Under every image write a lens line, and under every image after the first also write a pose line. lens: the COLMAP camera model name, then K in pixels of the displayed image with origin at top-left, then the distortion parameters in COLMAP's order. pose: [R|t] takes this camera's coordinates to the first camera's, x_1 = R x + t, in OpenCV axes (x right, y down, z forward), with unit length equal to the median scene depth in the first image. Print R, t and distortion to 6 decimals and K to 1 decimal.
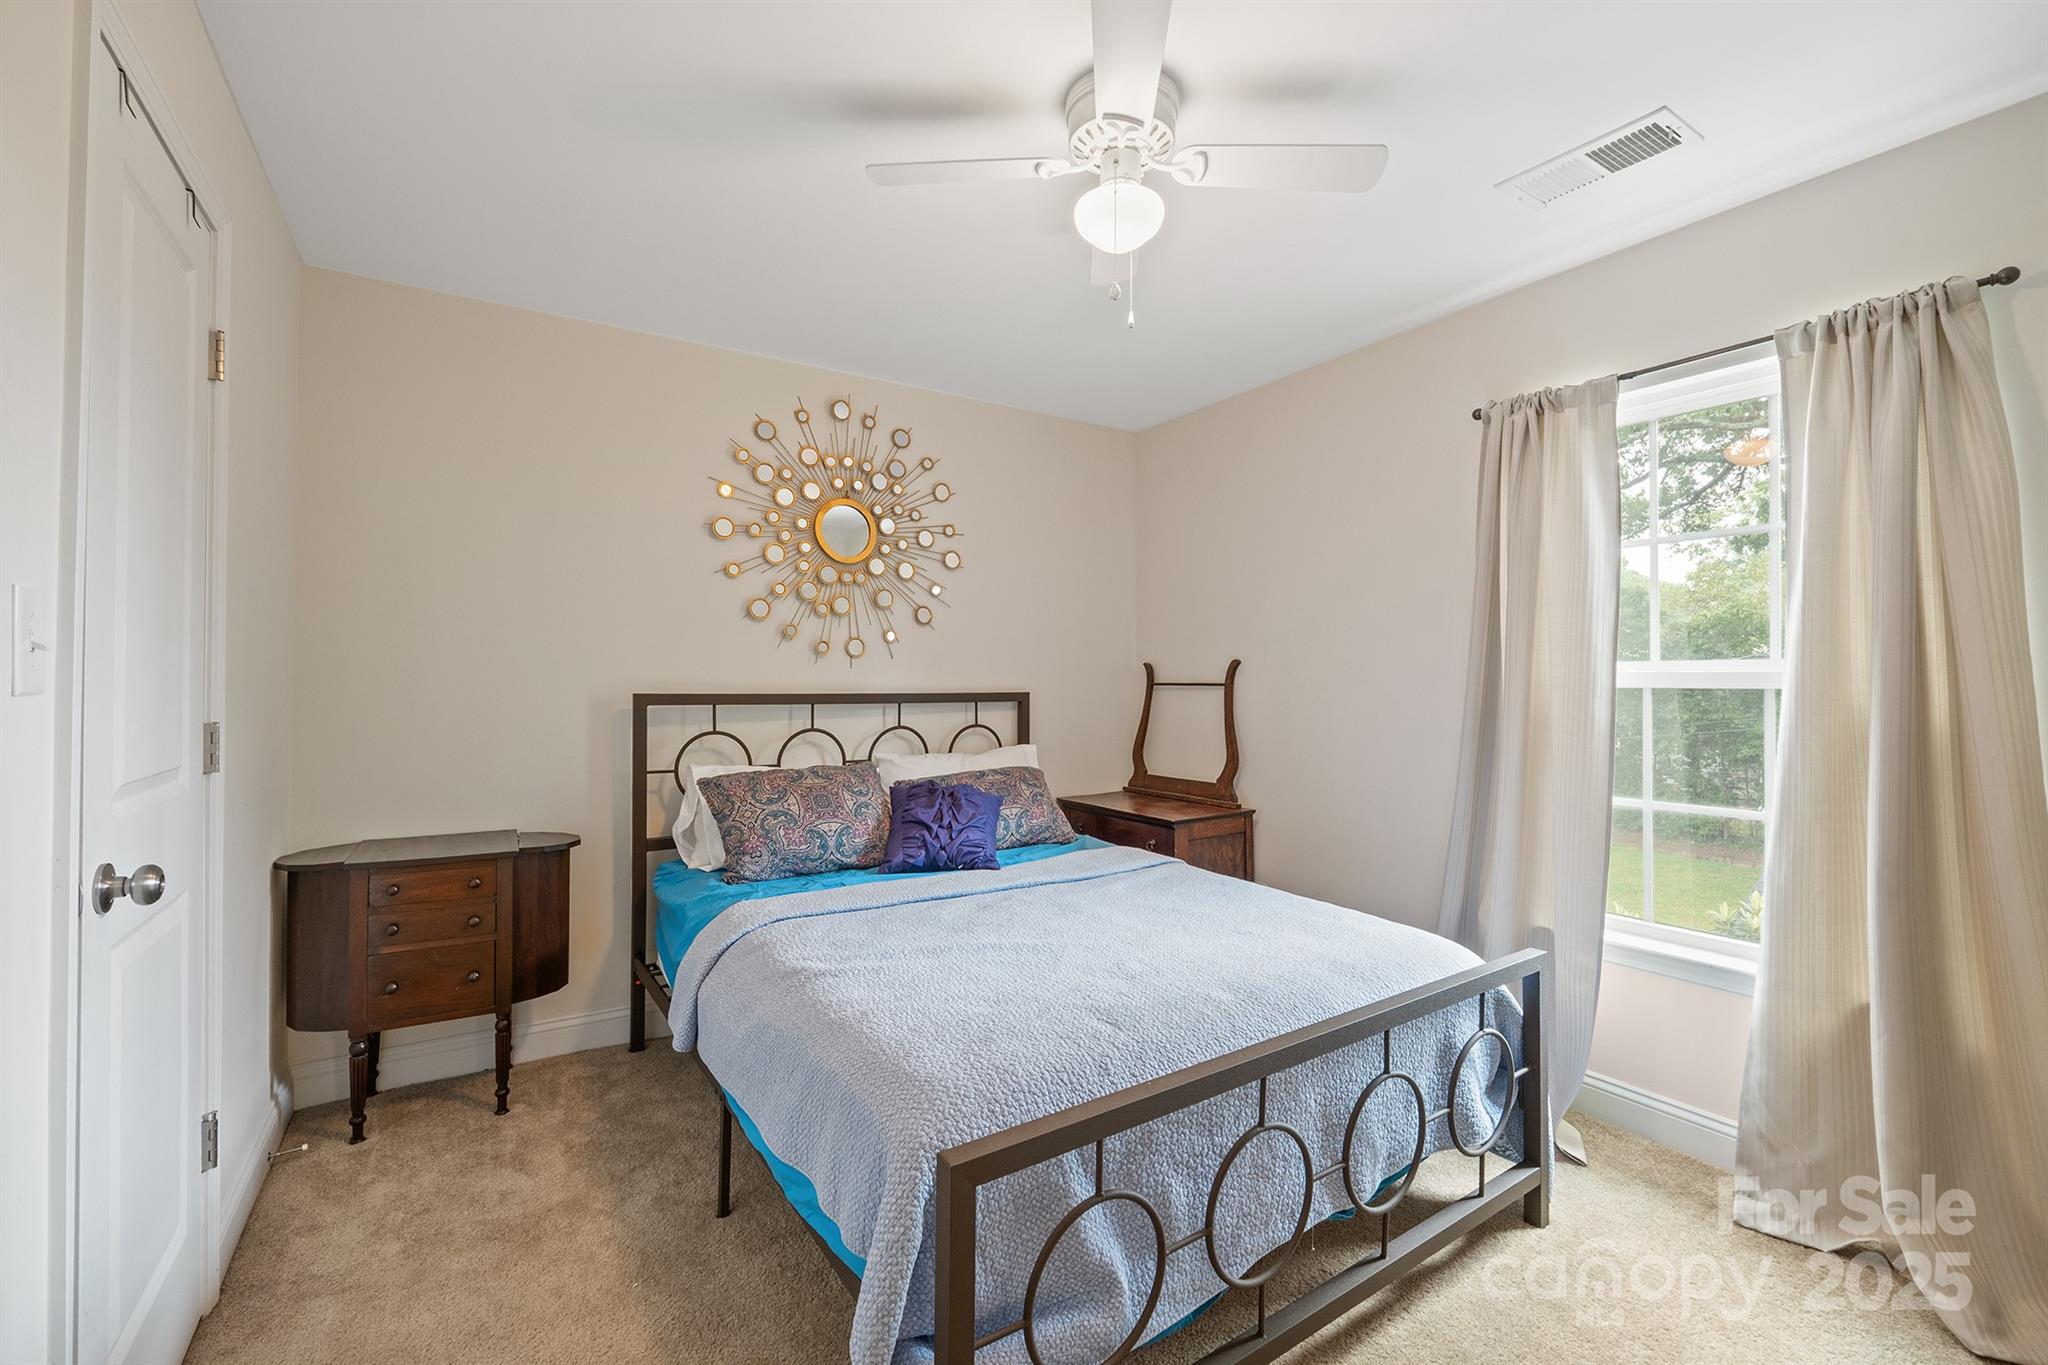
lens RADIAL K [[856.4, 0, 1038.8], [0, 856.4, 678.5], [0, 0, 1]] dist [-0.008558, -0.000347]
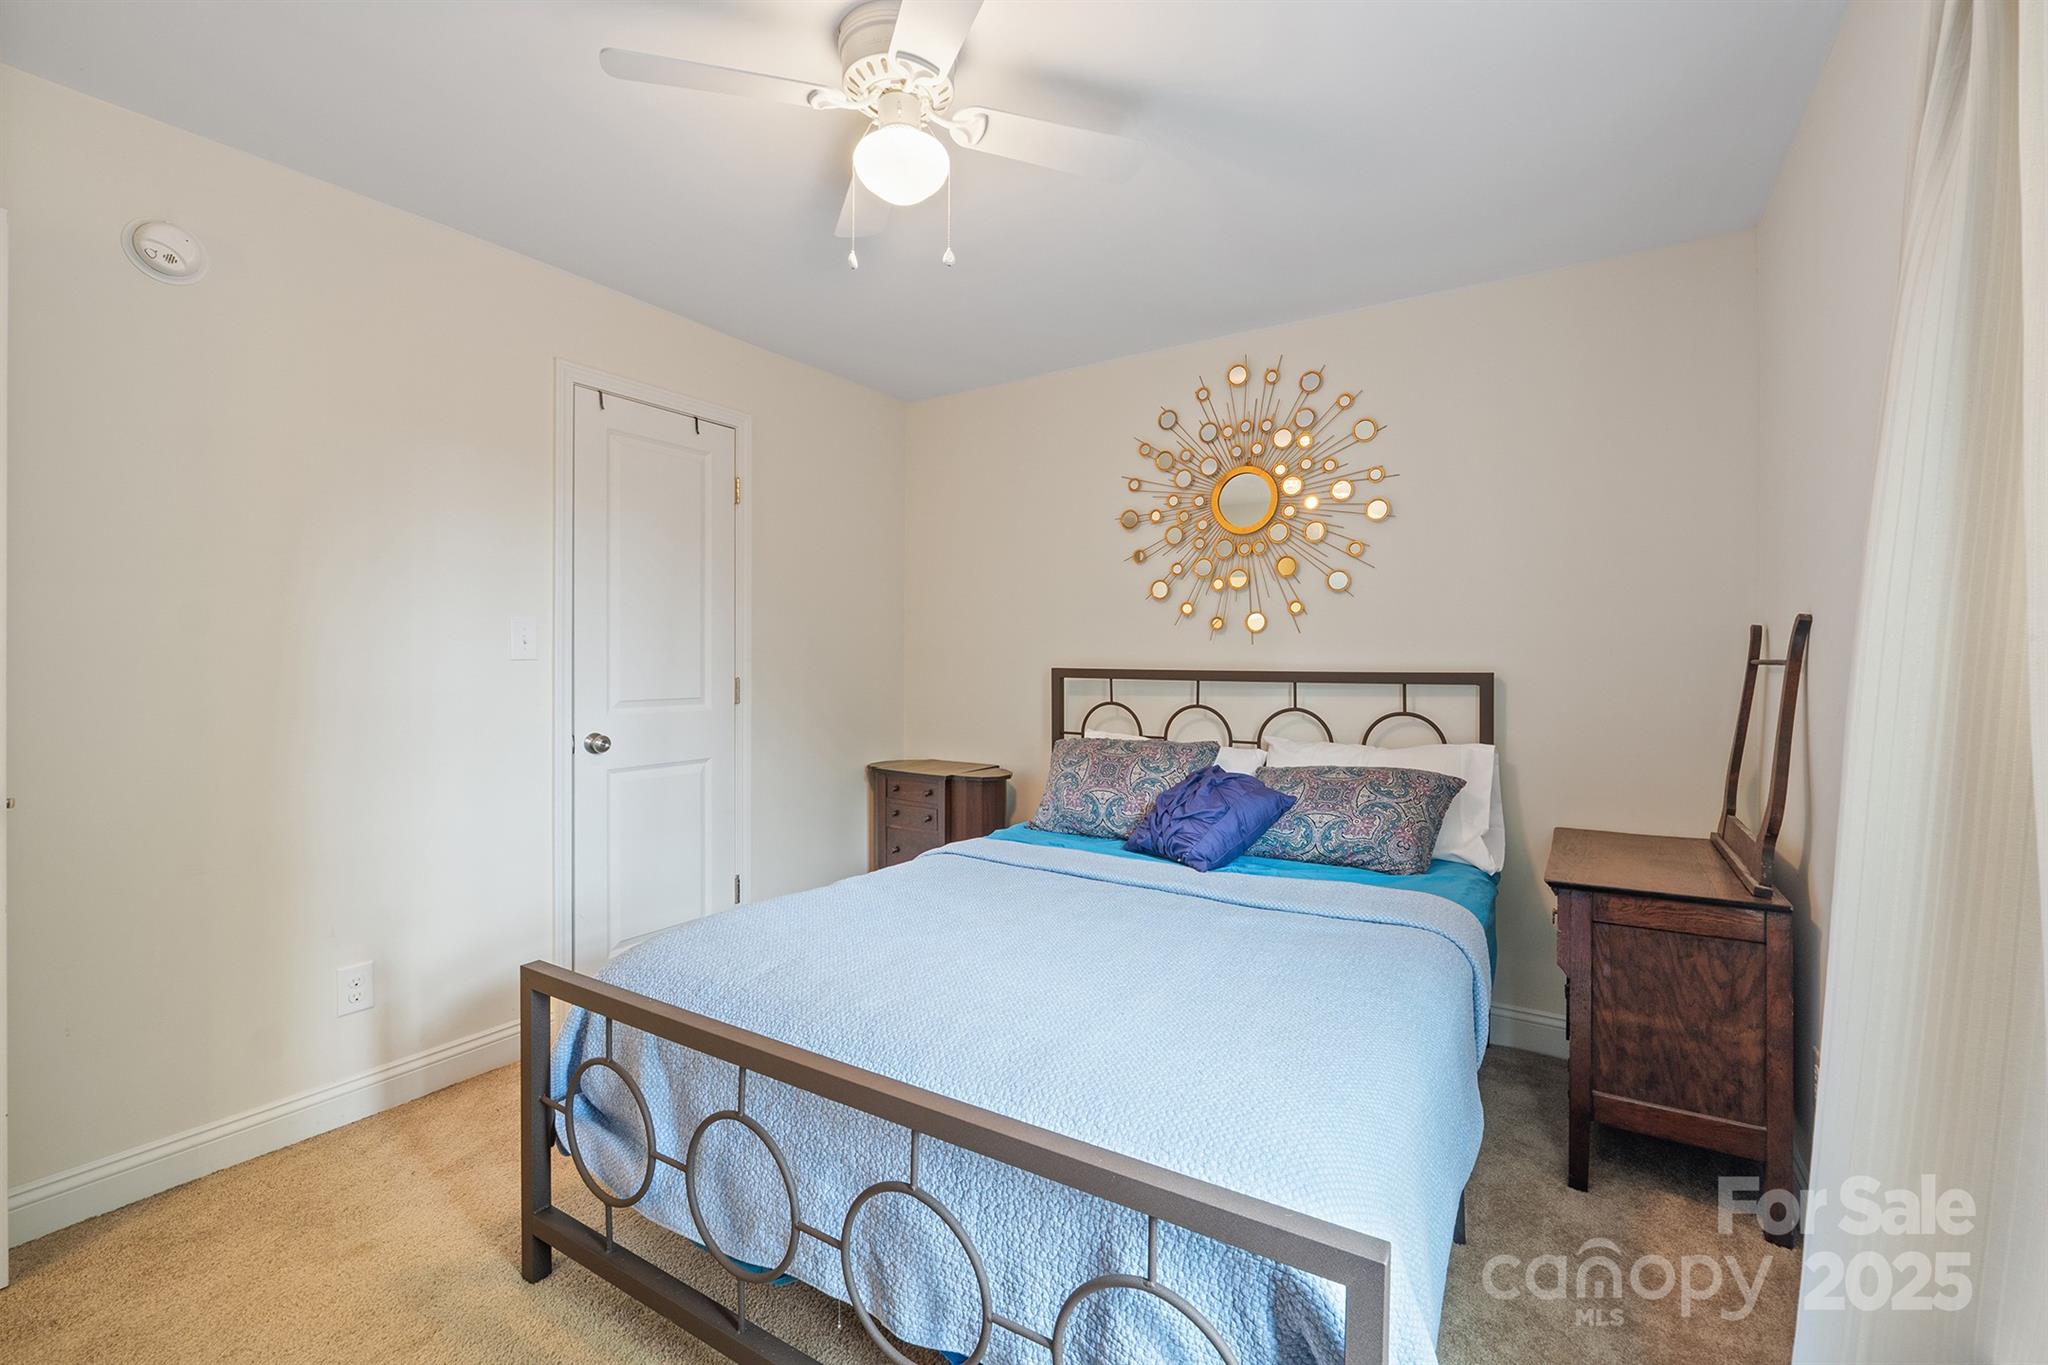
lens RADIAL K [[856.4, 0, 1034.2], [0, 856.4, 668.0], [0, 0, 1]] dist [-0.008558, -0.000347]
pose [[0.414573, 0.008250, -0.909979, 0.539920], [0.001550, 0.999951, 0.009772, 0.004992], [0.910015, -0.005462, 0.414540, 0.385739]]
